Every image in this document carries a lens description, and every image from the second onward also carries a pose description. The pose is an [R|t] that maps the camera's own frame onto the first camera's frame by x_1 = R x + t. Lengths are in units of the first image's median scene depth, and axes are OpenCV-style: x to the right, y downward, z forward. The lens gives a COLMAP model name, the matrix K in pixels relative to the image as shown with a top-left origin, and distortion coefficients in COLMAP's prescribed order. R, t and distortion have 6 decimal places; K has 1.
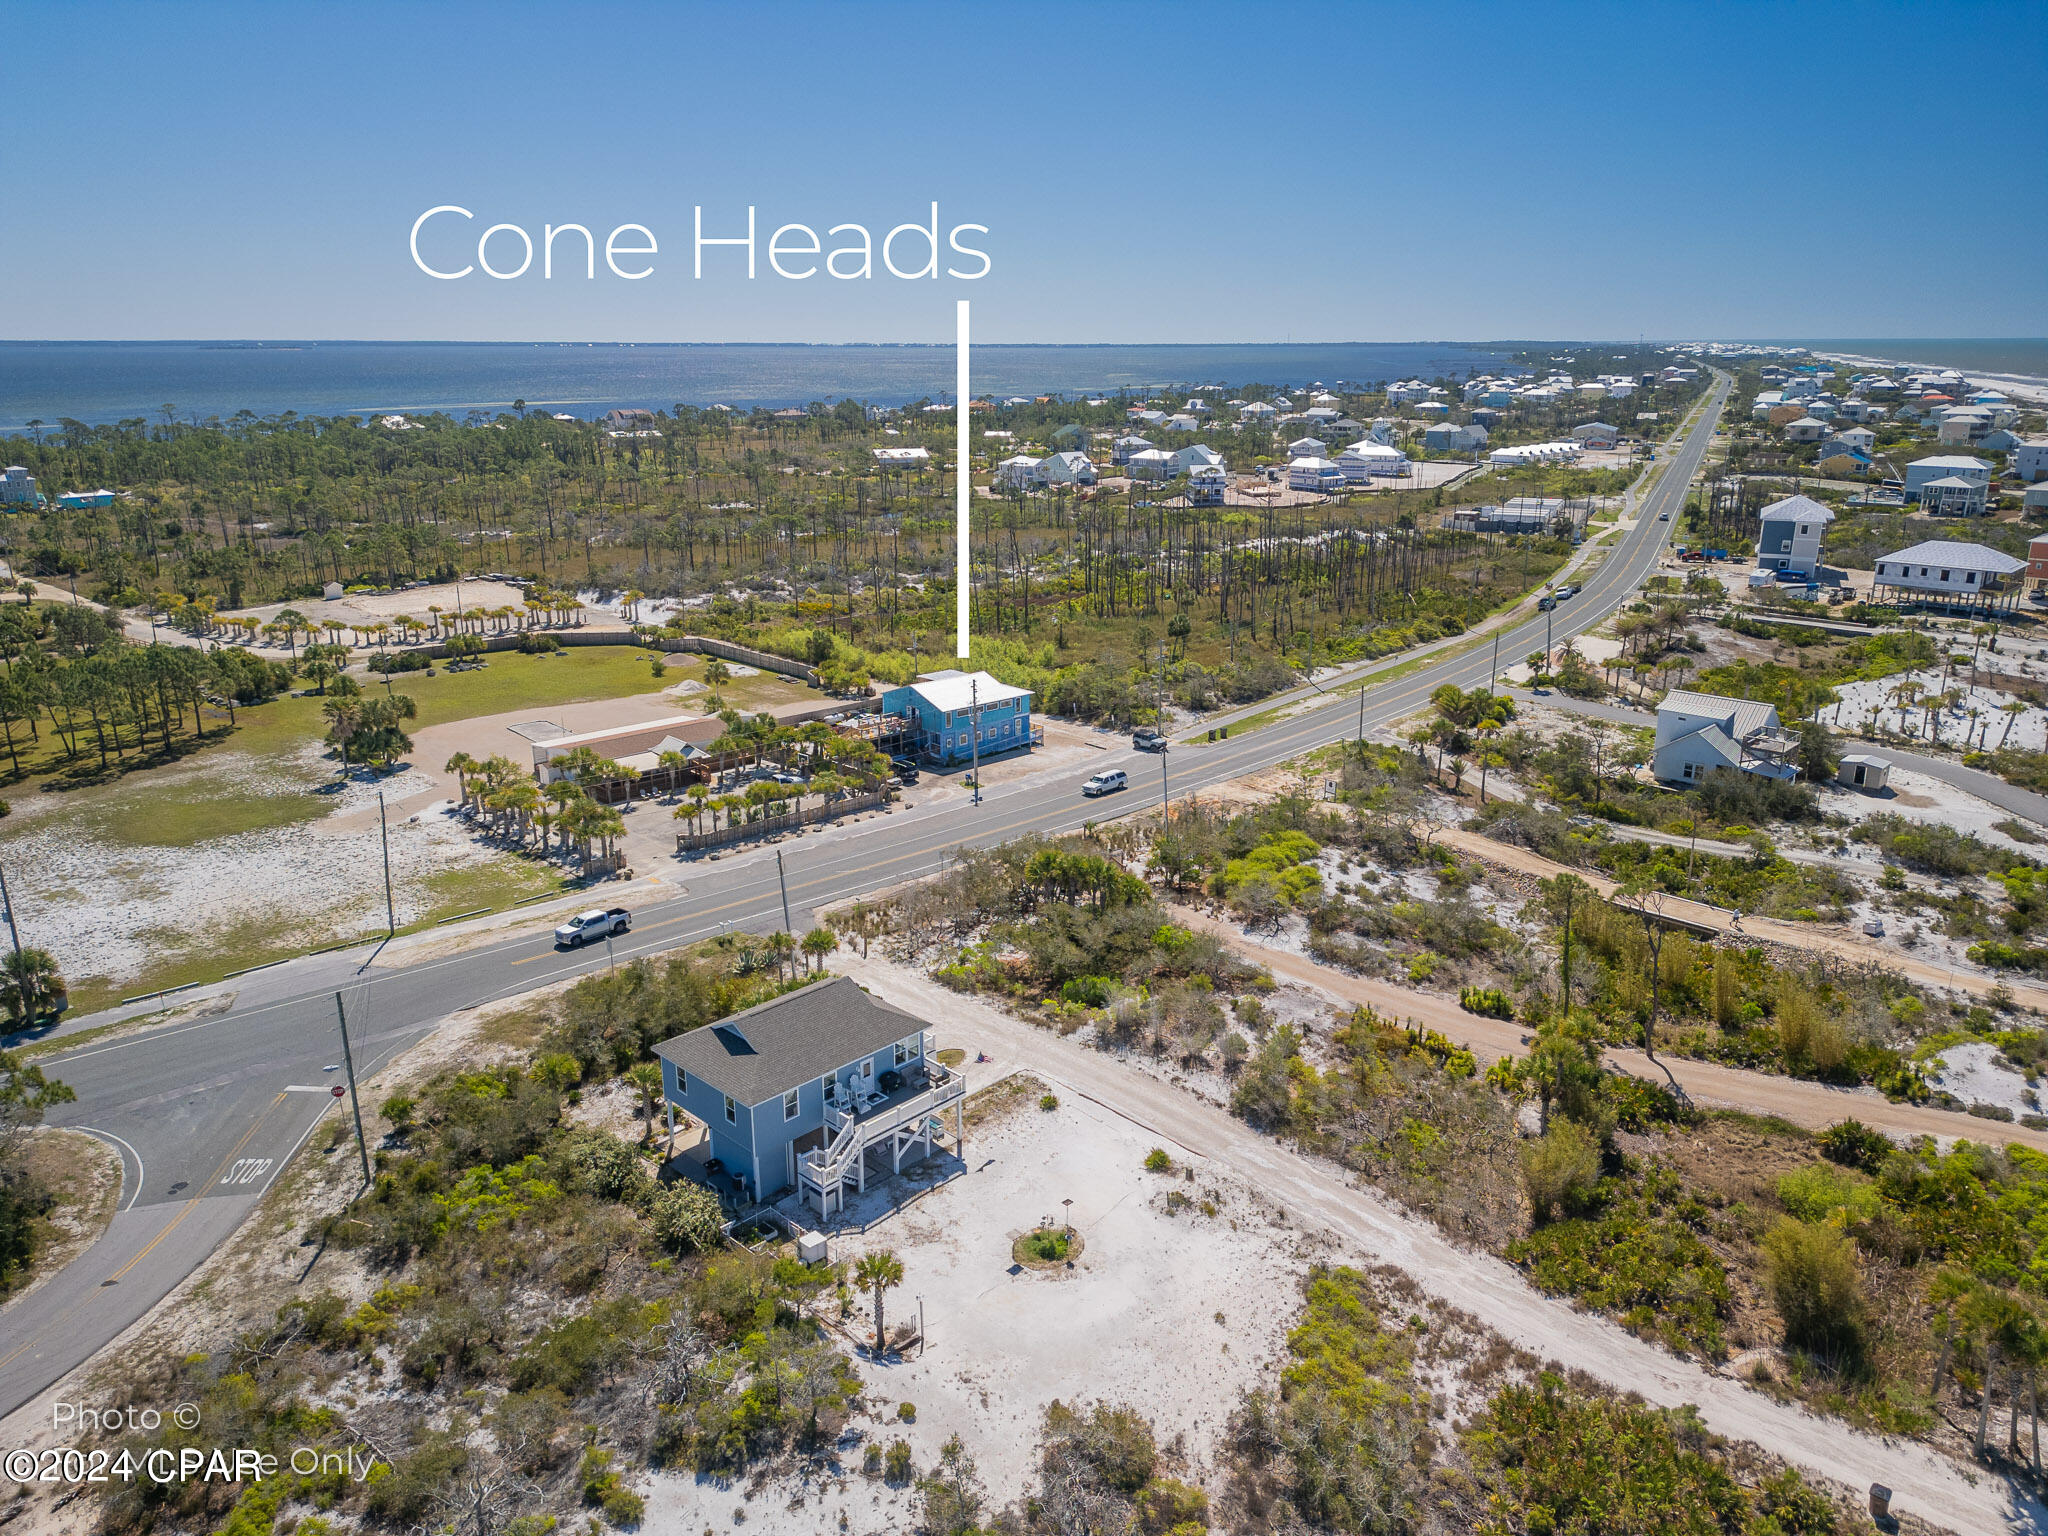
lens RADIAL K [[1437.2, 0, 1035.7], [0, 1437.2, 760.0], [0, 0, 1]] dist [0.065697, -0.050384]
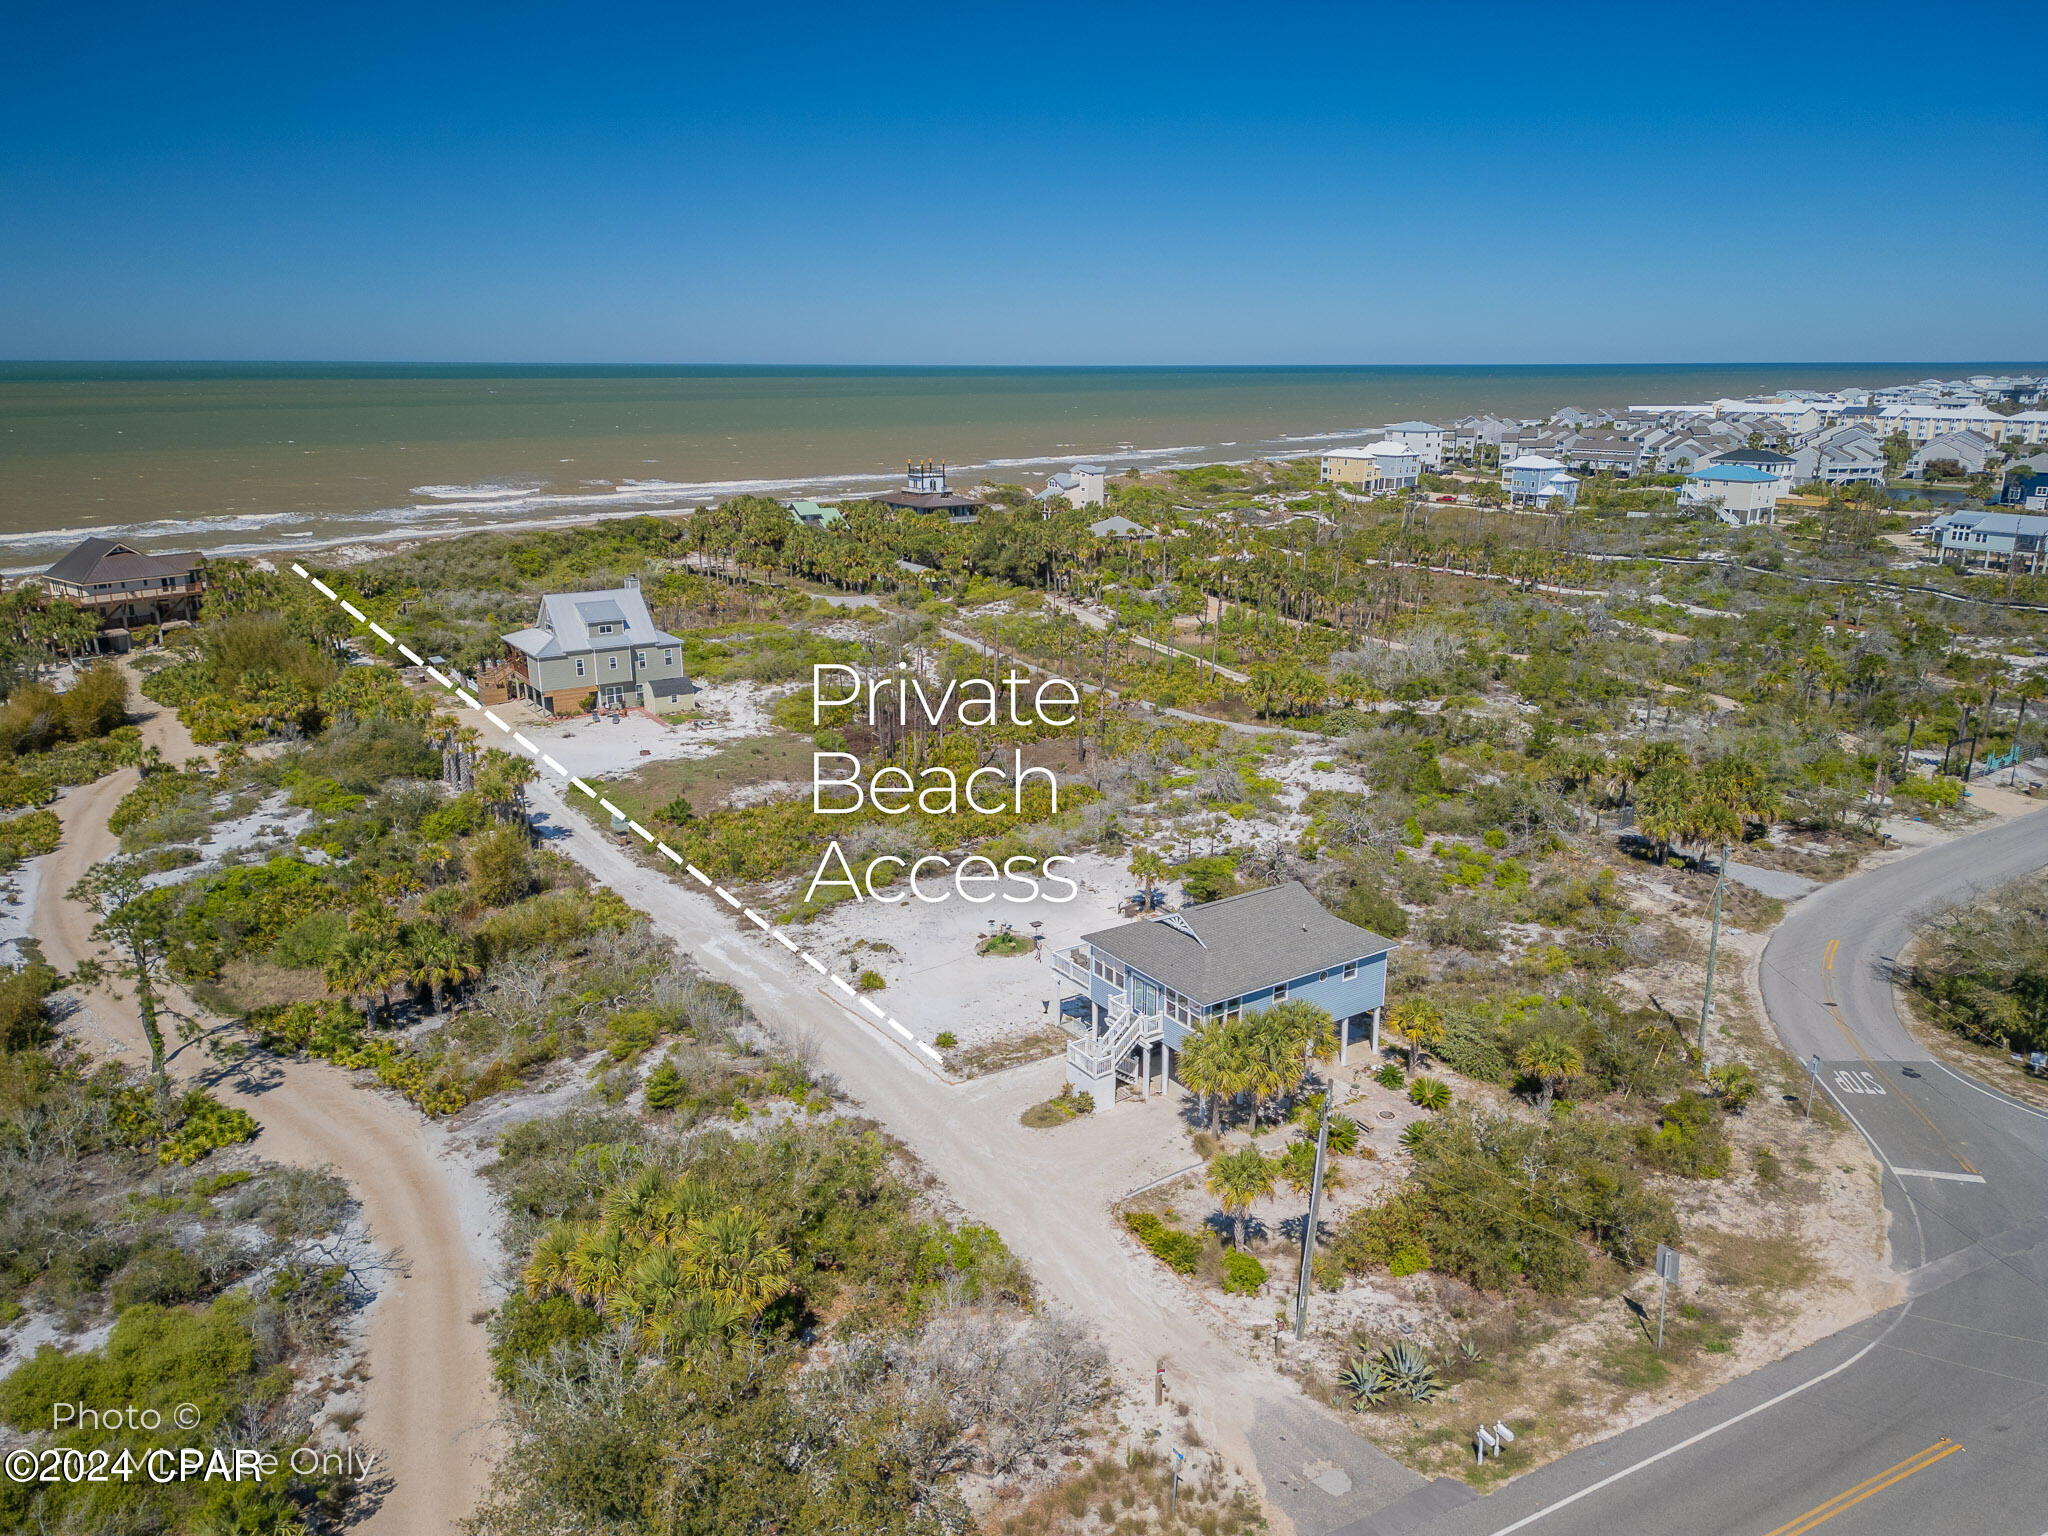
lens RADIAL K [[1437.2, 0, 1013.5], [0, 1437.2, 769.2], [0, 0, 1]] dist [0.065697, -0.050384]
pose [[-0.977394, -0.055081, 0.204123, -0.206544], [0.061928, 0.848537, 0.525500, -0.367382], [-0.202151, 0.526262, -0.825944, 1.694883]]
